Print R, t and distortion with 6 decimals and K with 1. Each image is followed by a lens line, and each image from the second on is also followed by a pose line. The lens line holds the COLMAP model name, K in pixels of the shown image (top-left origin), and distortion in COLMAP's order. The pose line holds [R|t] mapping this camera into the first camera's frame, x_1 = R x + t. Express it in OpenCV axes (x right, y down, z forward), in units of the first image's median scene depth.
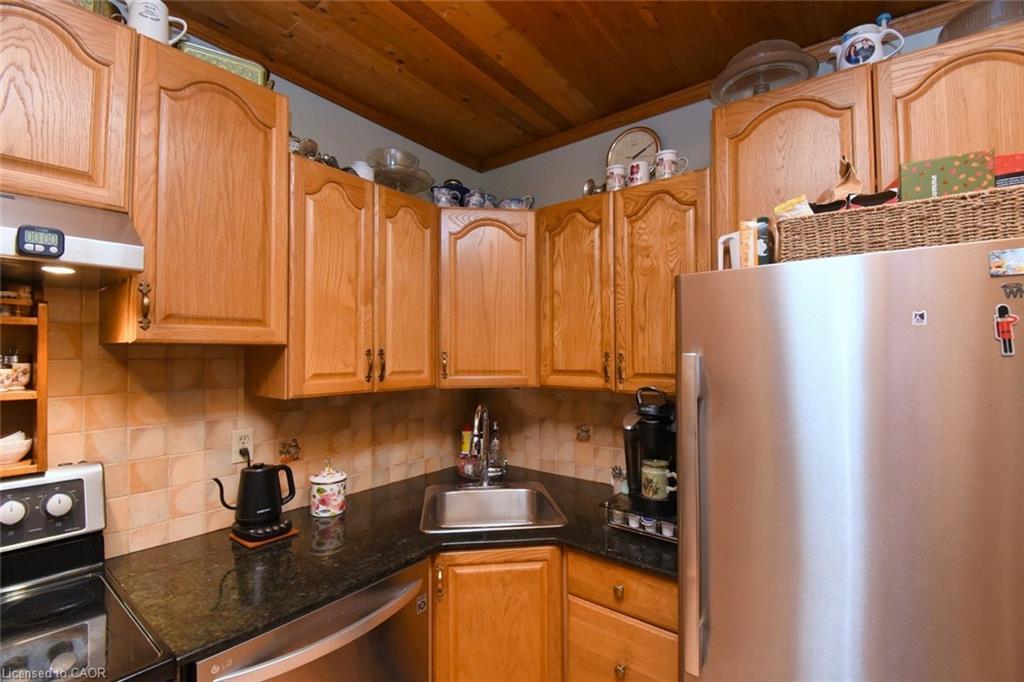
lens RADIAL K [[456.8, 0, 511.8], [0, 456.8, 345.2], [0, 0, 1]] dist [0.021296, -0.026790]
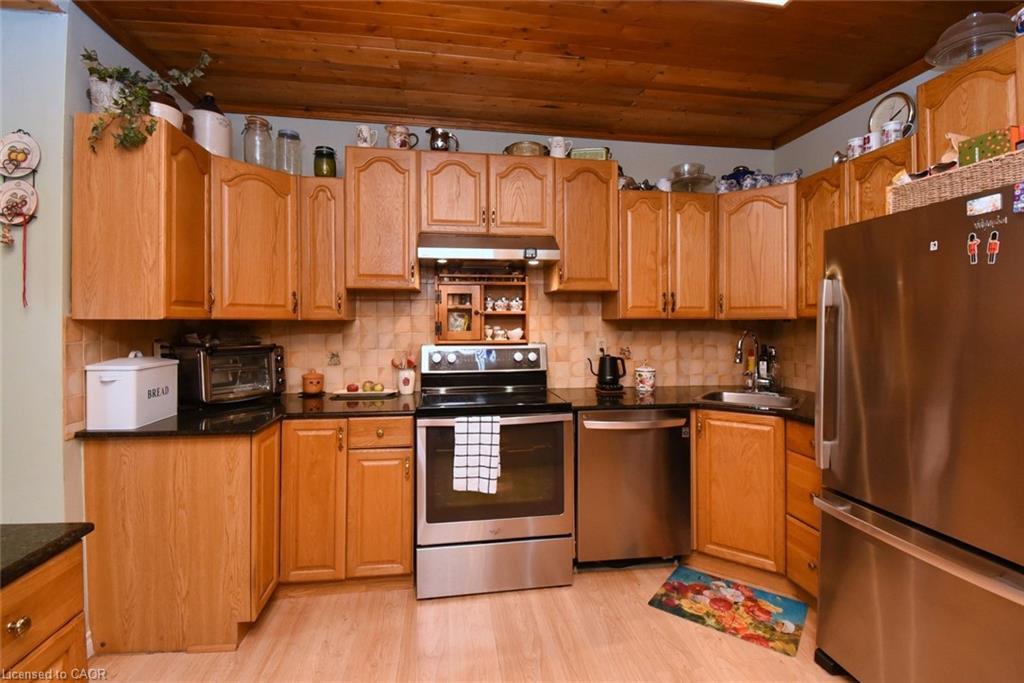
lens RADIAL K [[492.9, 0, 512.5], [0, 492.9, 323.7], [0, 0, 1]] dist [0.018595, -0.000399]
pose [[0.727642, -0.001932, -0.685954, 0.545379], [0.015532, 0.999786, 0.013660, 0.092480], [0.685781, -0.020594, 0.727517, -0.731276]]
